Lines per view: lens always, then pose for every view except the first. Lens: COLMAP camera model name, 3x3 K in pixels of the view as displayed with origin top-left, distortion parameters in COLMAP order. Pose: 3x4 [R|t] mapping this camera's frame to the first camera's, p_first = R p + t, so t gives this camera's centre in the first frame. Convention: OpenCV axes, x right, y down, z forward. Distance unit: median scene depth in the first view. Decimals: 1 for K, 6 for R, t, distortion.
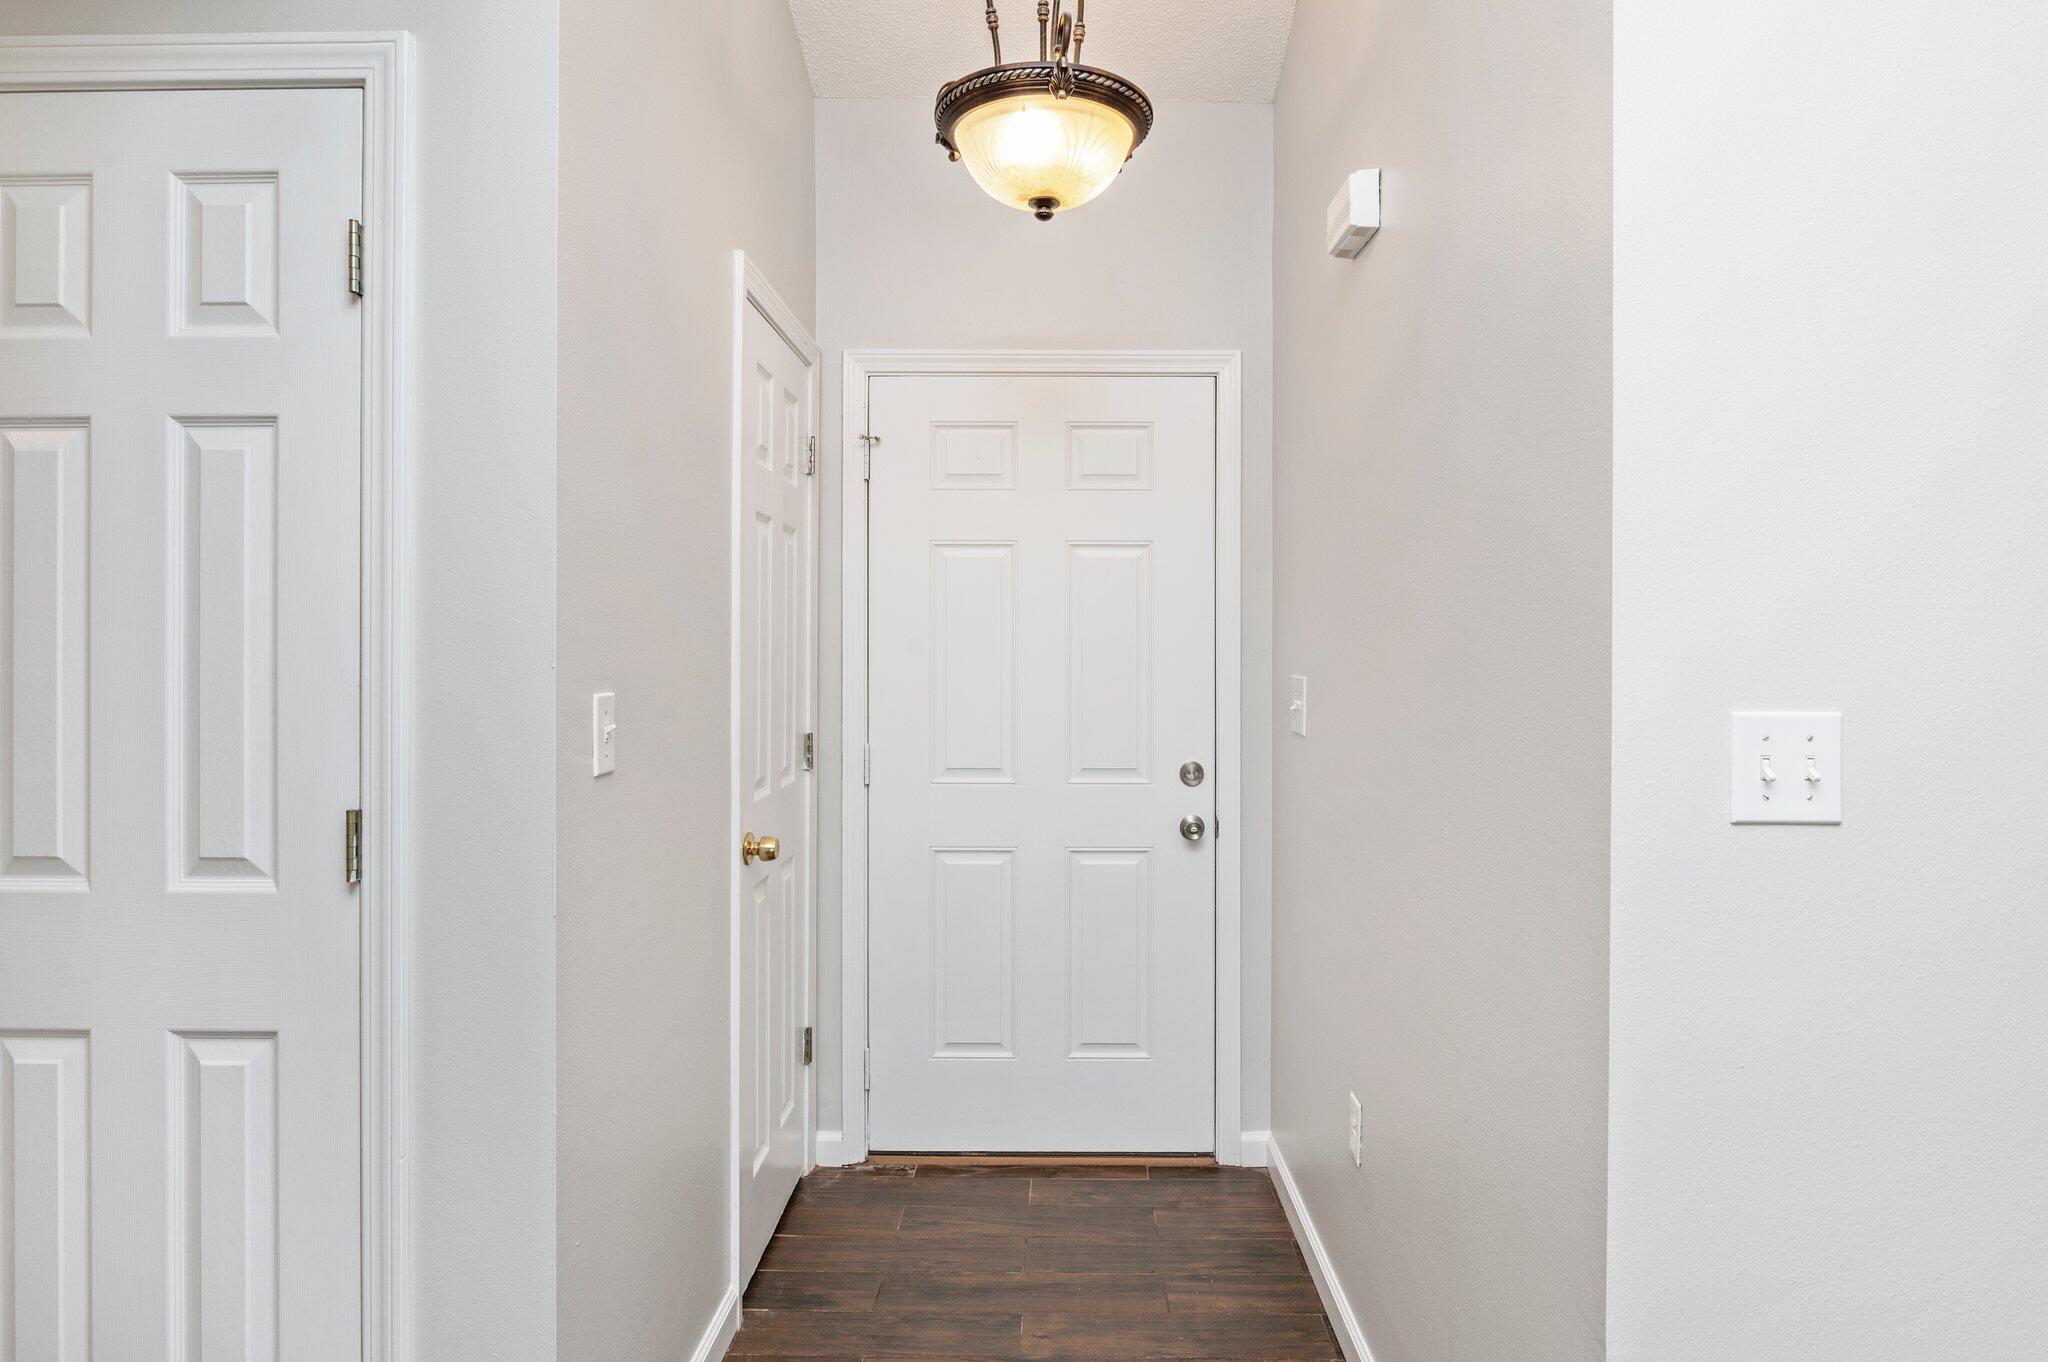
lens RADIAL K [[1172.2, 0, 1031.2], [0, 1172.2, 670.3], [0, 0, 1]] dist [0.000765, -0.001295]
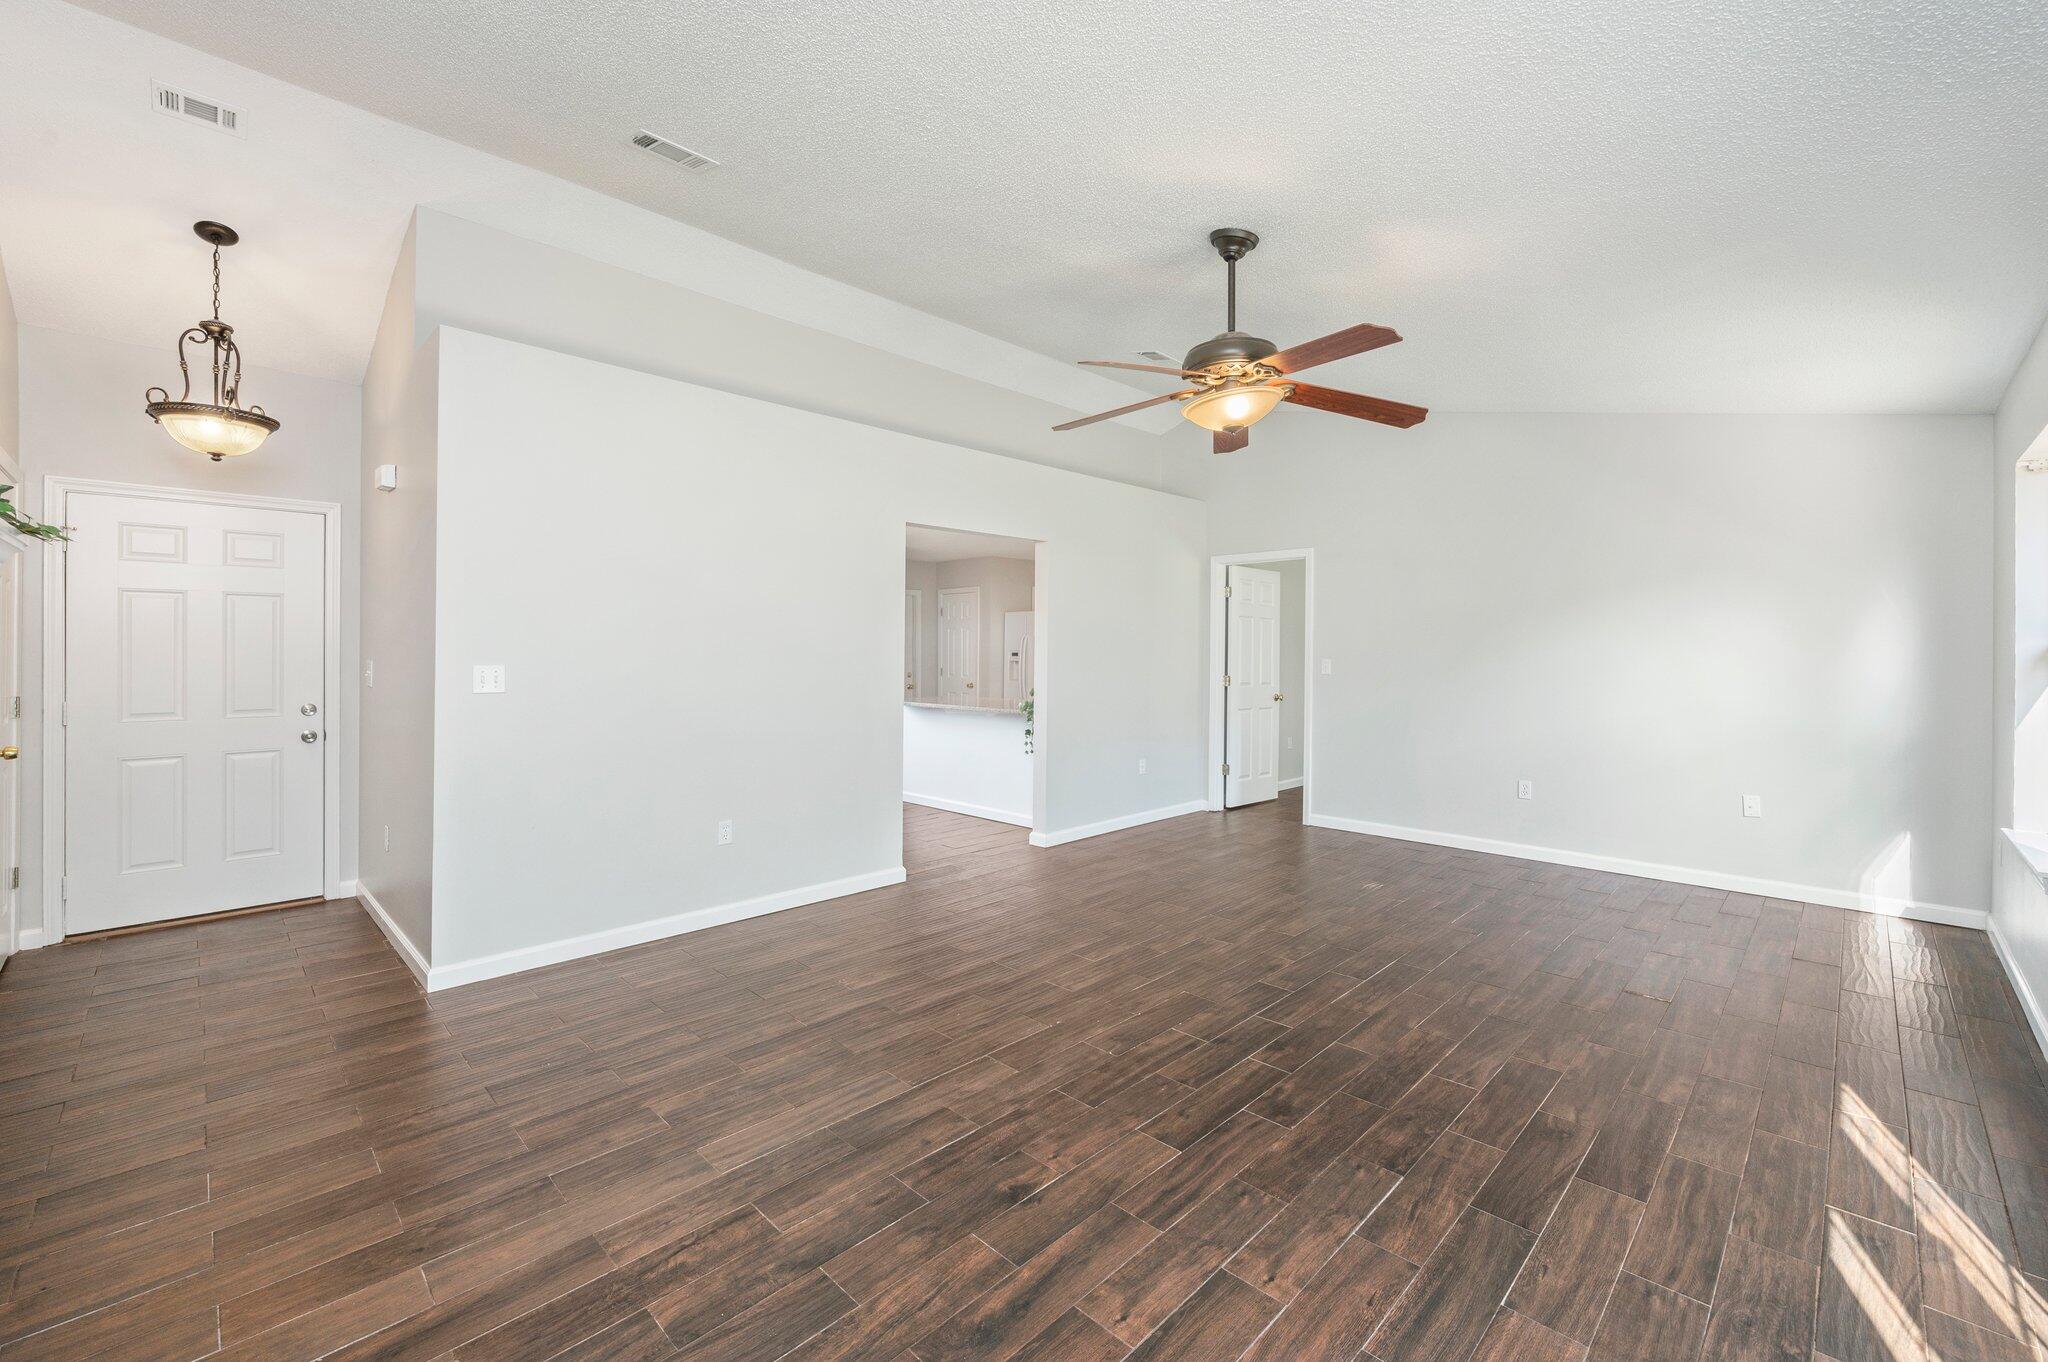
lens RADIAL K [[835.2, 0, 1031.3], [0, 835.2, 651.7], [0, 0, 1]] dist [0.000732, 0.000112]
pose [[0.678395, -0.001136, 0.734697, -0.078417], [0.006568, 0.999968, -0.004519, 0.002738], [-0.734668, 0.007891, 0.678380, -0.915035]]
